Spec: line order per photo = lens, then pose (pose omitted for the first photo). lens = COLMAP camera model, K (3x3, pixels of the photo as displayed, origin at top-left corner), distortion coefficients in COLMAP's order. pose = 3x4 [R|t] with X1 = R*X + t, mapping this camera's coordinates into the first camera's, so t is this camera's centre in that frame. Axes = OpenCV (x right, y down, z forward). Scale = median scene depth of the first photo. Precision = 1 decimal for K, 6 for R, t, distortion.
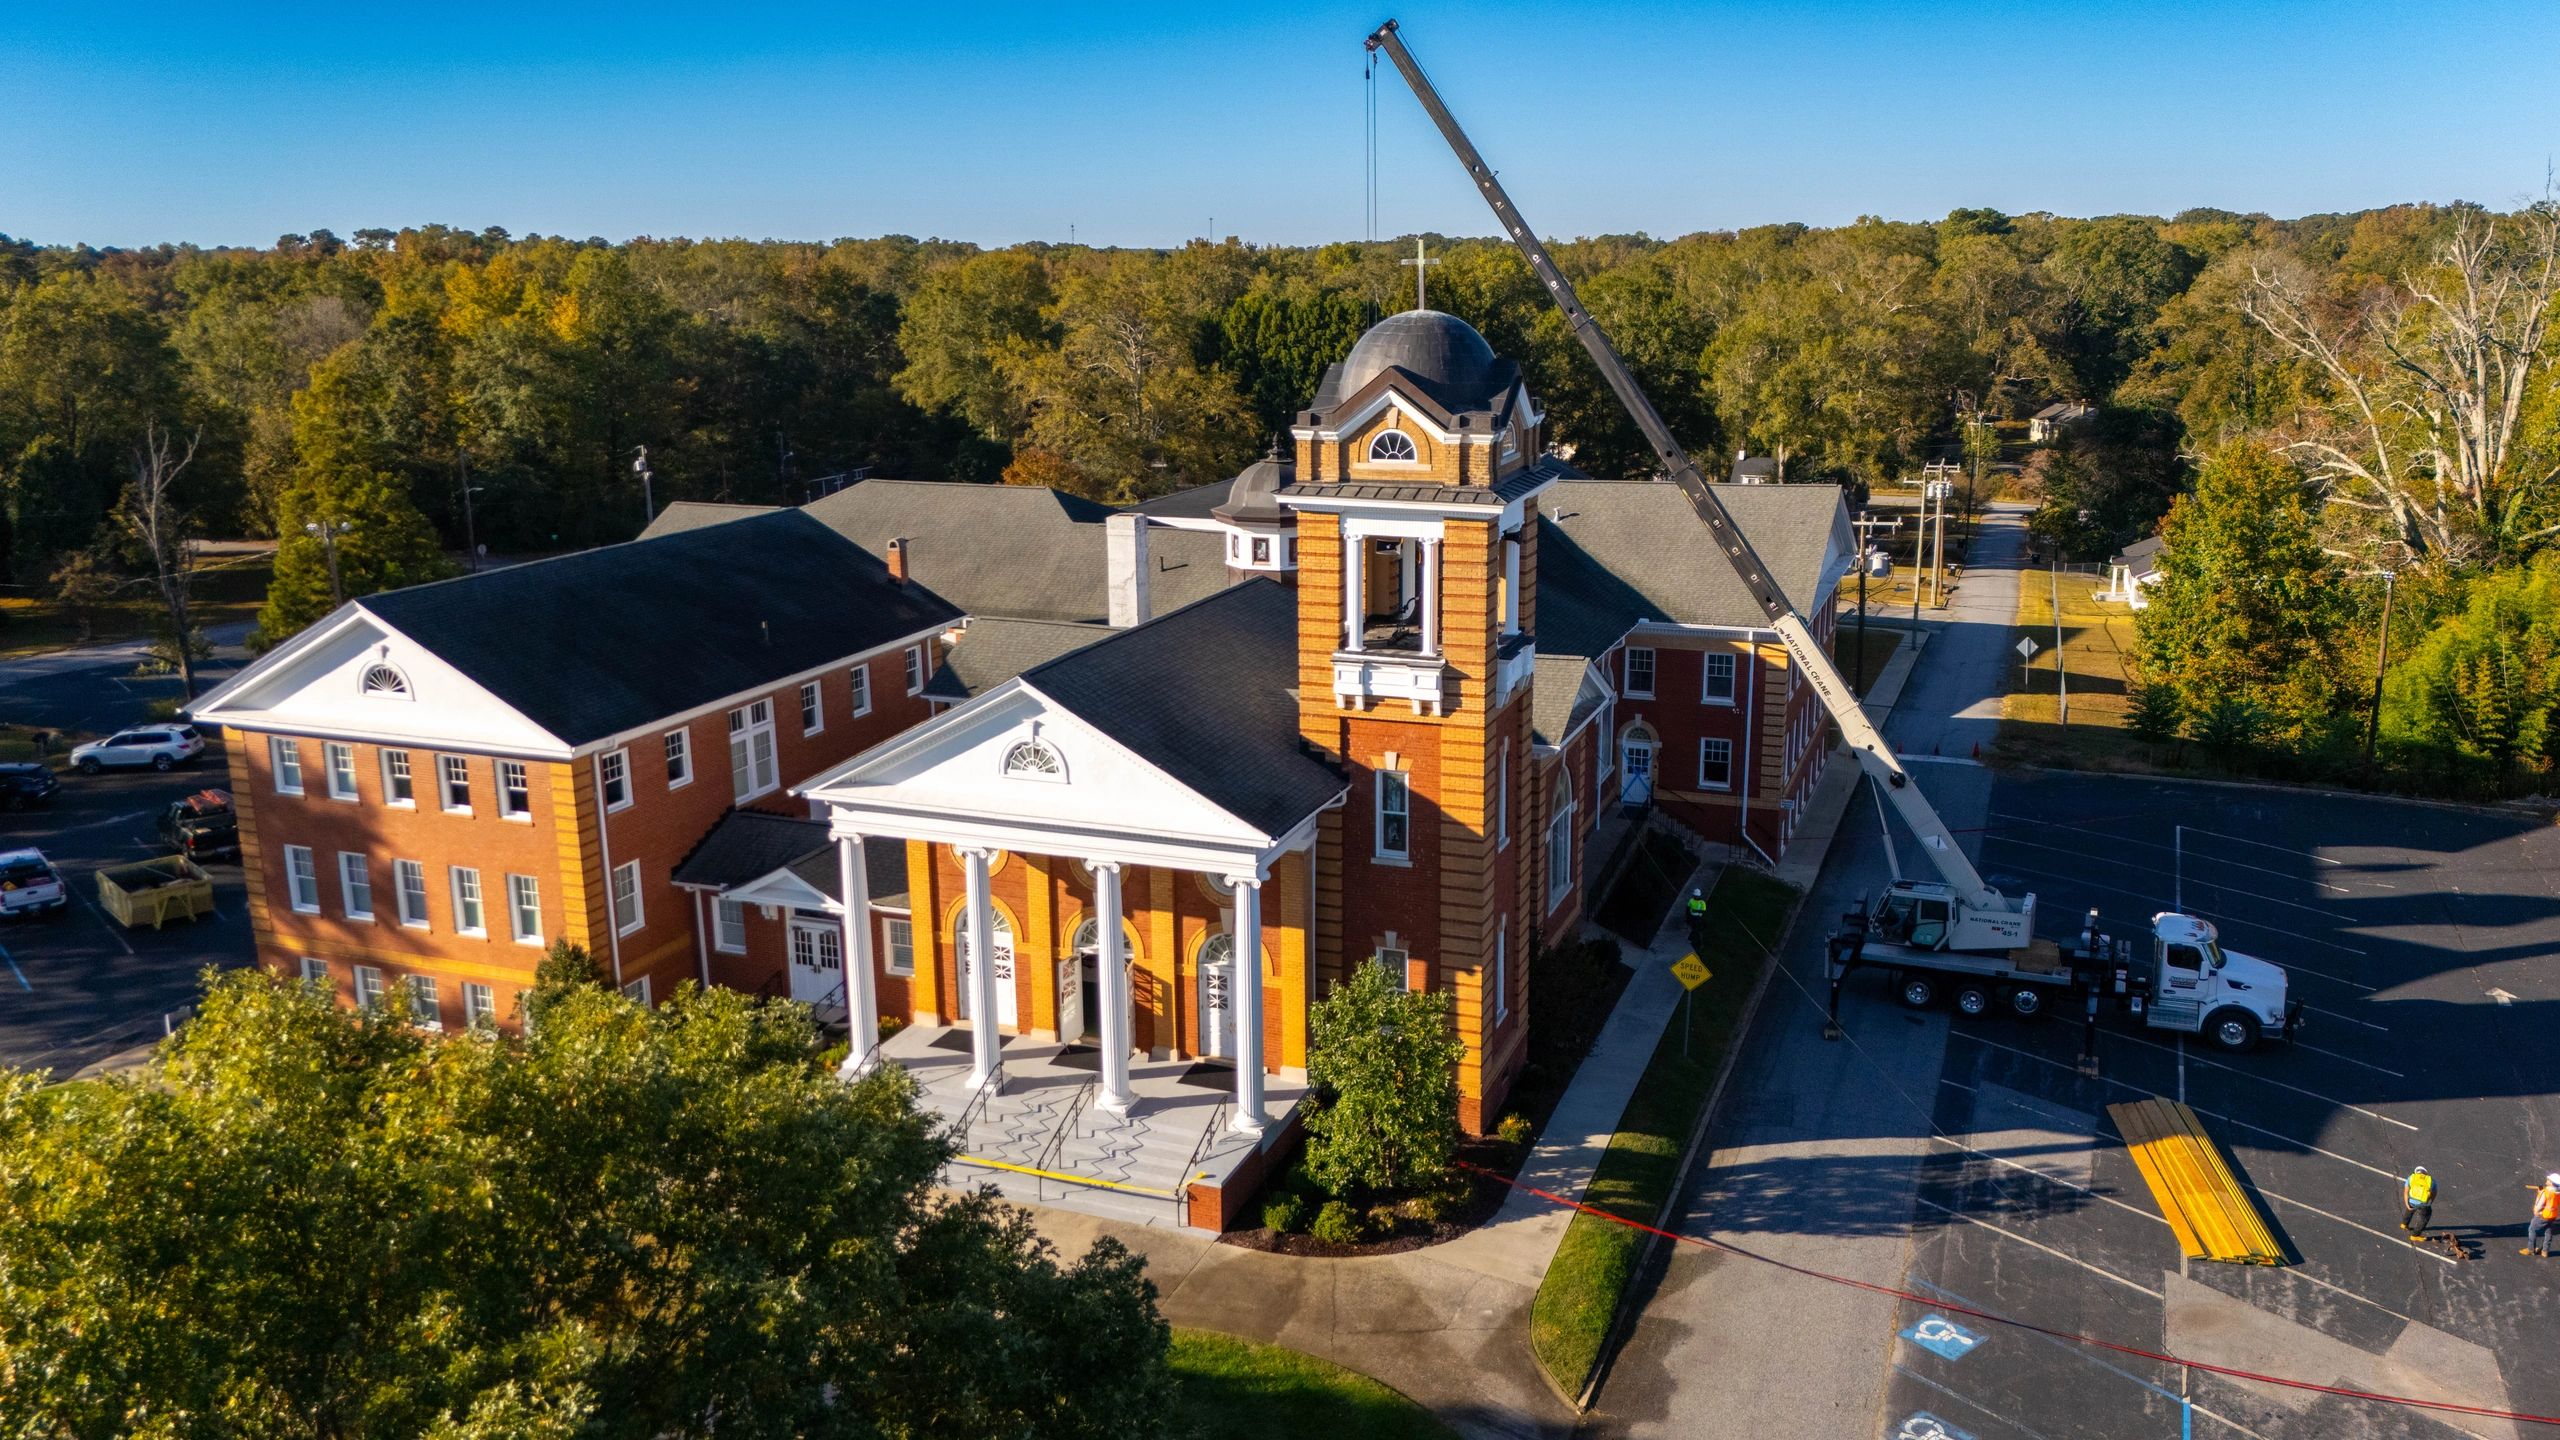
lens RADIAL K [[1897.8, 0, 1288.4], [0, 1897.8, 715.1], [0, 0, 1]] dist [0.043633, -0.025022]
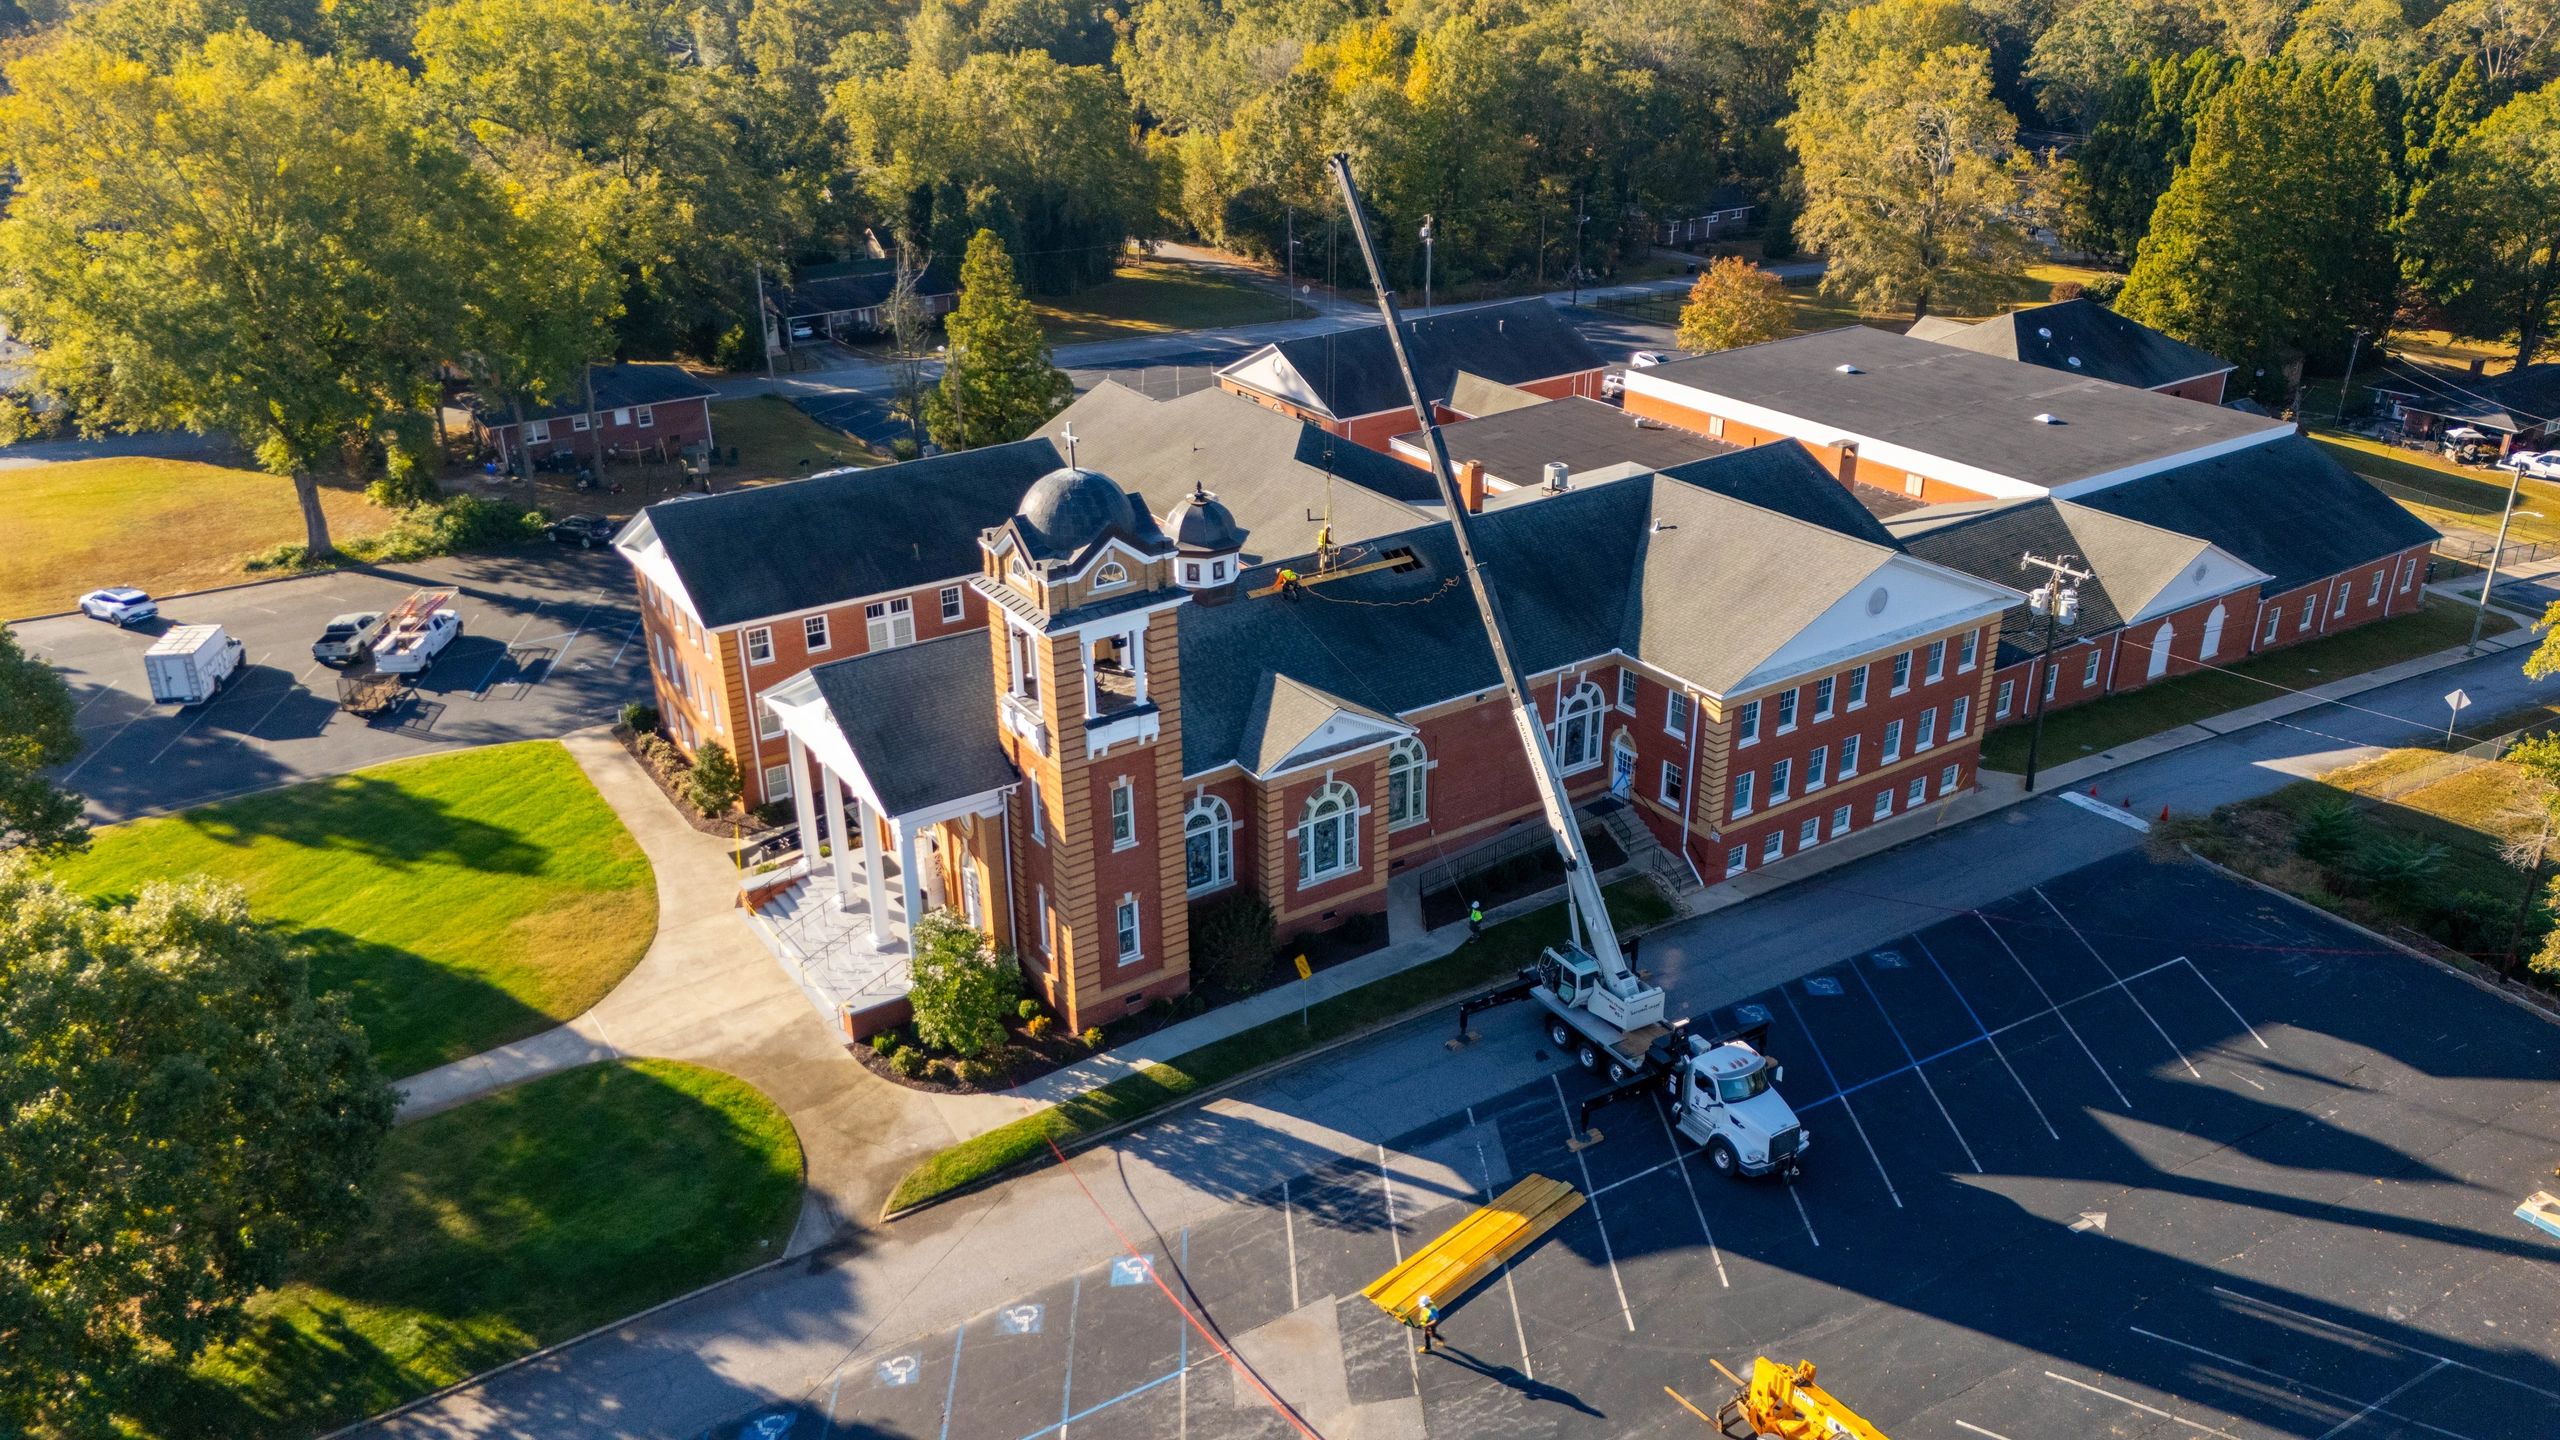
lens RADIAL K [[1897.8, 0, 1361.1], [0, 1897.8, 739.4], [0, 0, 1]] dist [0.043633, -0.025022]
pose [[0.821081, 0.249070, -0.513606, 0.819359], [-0.134541, 0.958875, 0.249915, -0.326478], [0.554730, -0.136099, 0.820824, -0.031552]]
